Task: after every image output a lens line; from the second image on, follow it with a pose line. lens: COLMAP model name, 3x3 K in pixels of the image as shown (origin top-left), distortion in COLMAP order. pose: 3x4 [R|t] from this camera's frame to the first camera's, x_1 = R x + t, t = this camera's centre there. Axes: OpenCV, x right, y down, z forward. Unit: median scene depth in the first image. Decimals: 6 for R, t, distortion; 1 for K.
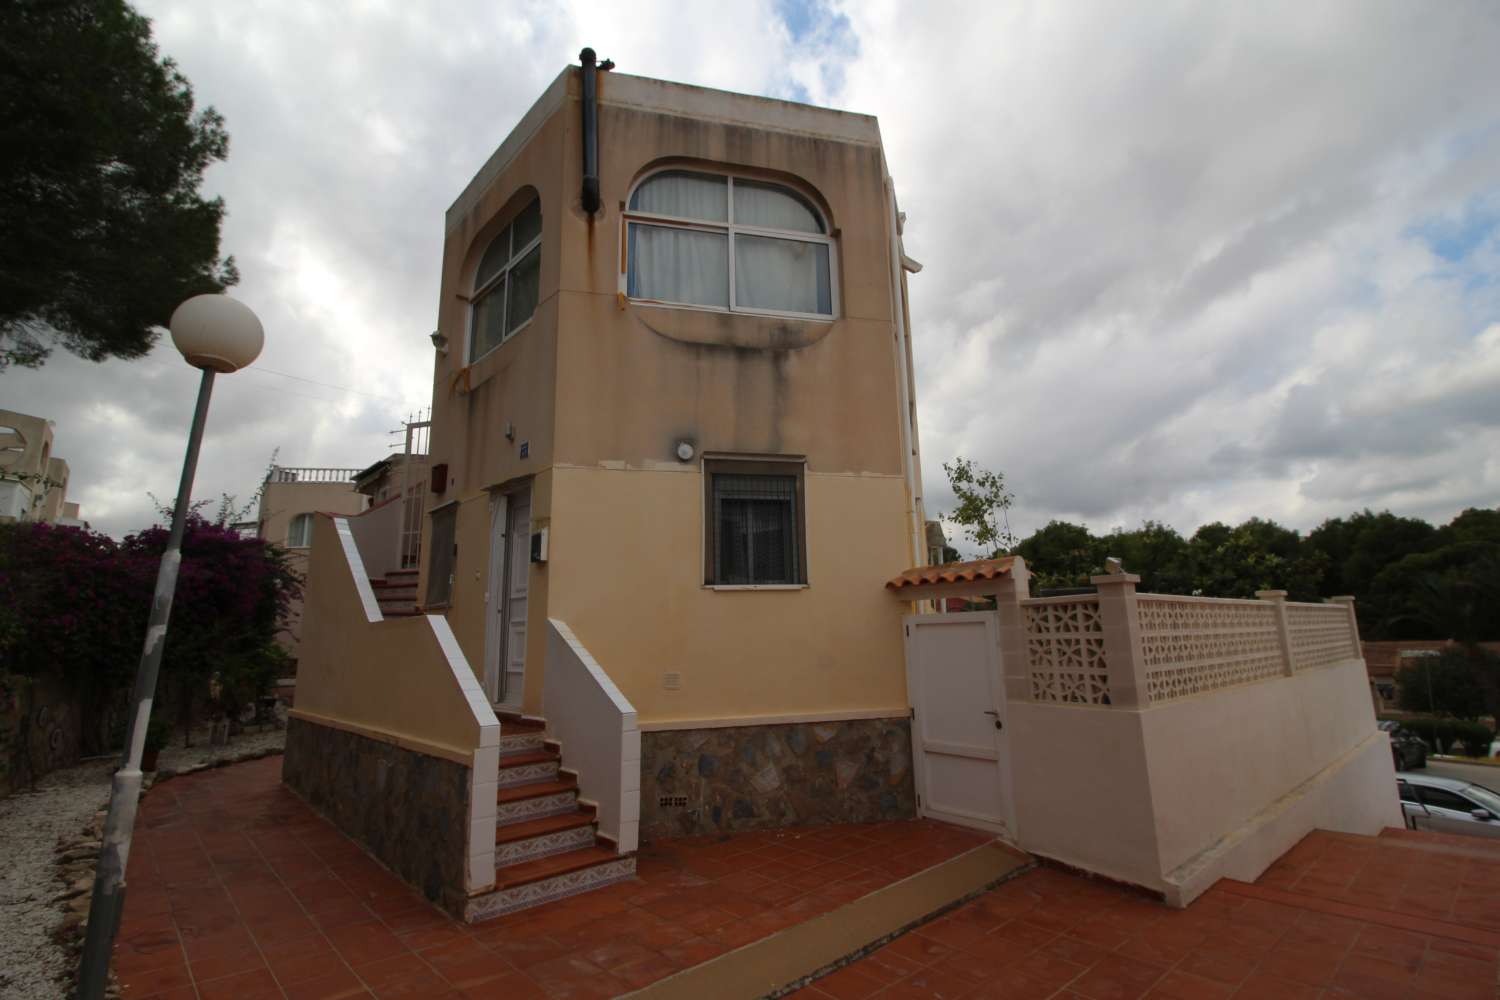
lens RADIAL K [[695.6, 0, 759.3], [0, 695.6, 491.2], [0, 0, 1]] dist [0.004649, -0.015668]
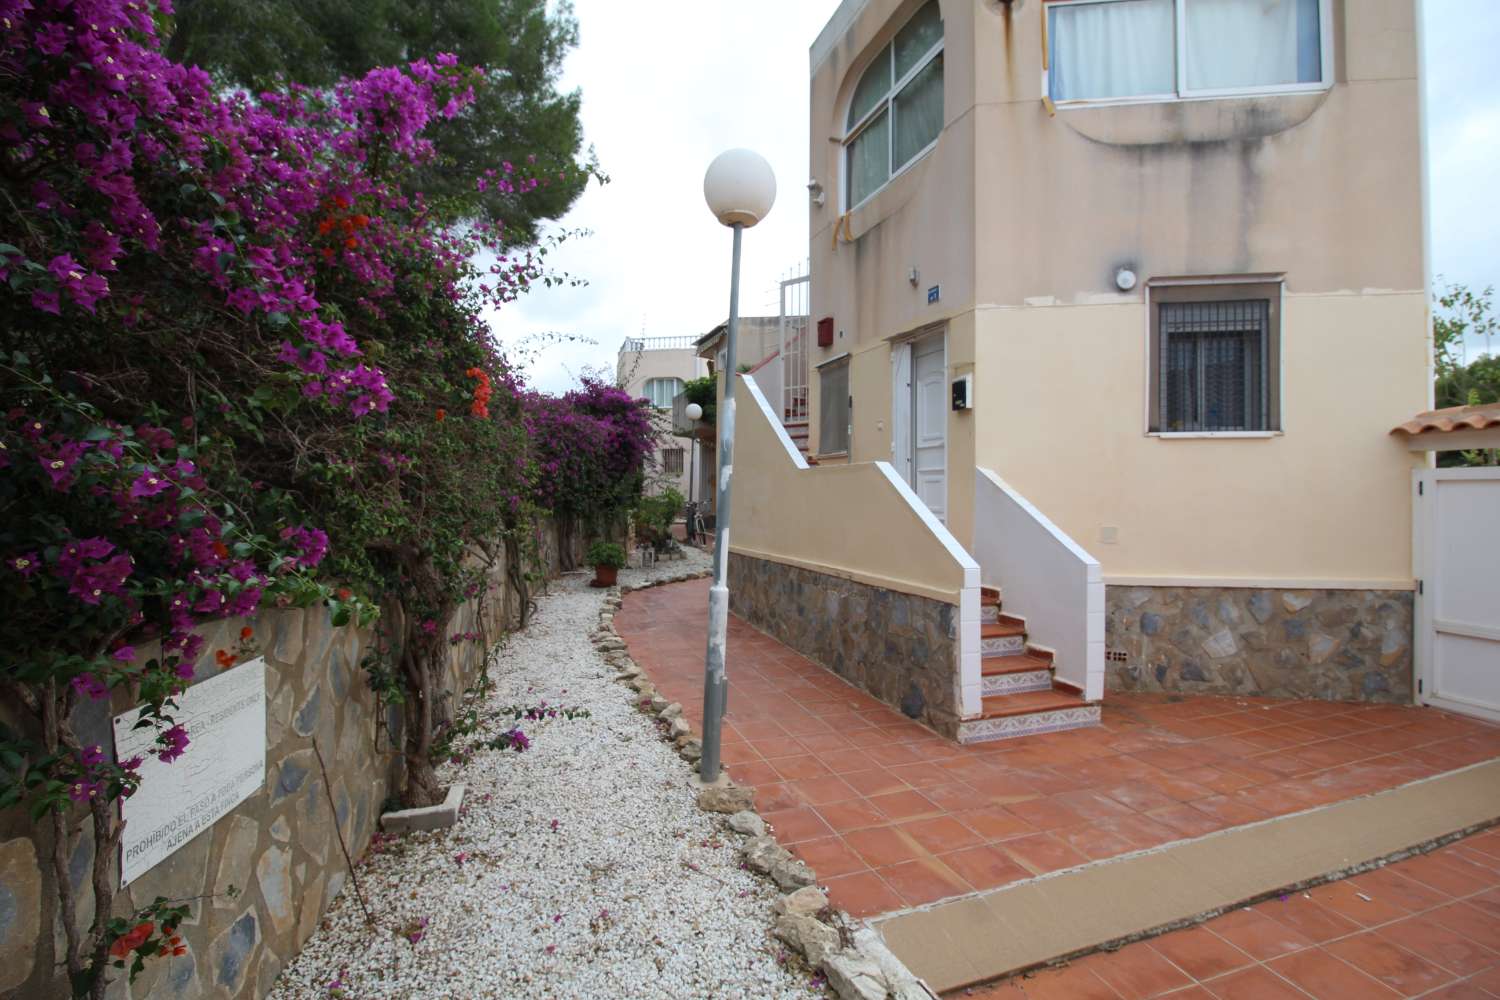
lens RADIAL K [[692.1, 0, 747.2], [0, 692.1, 489.2], [0, 0, 1]] dist [0.002158, -0.013551]
pose [[0.921337, 0.023412, -0.388059, -0.204650], [0.055464, 0.980058, 0.190812, 0.008556], [0.384788, -0.197325, 0.901666, -0.010763]]
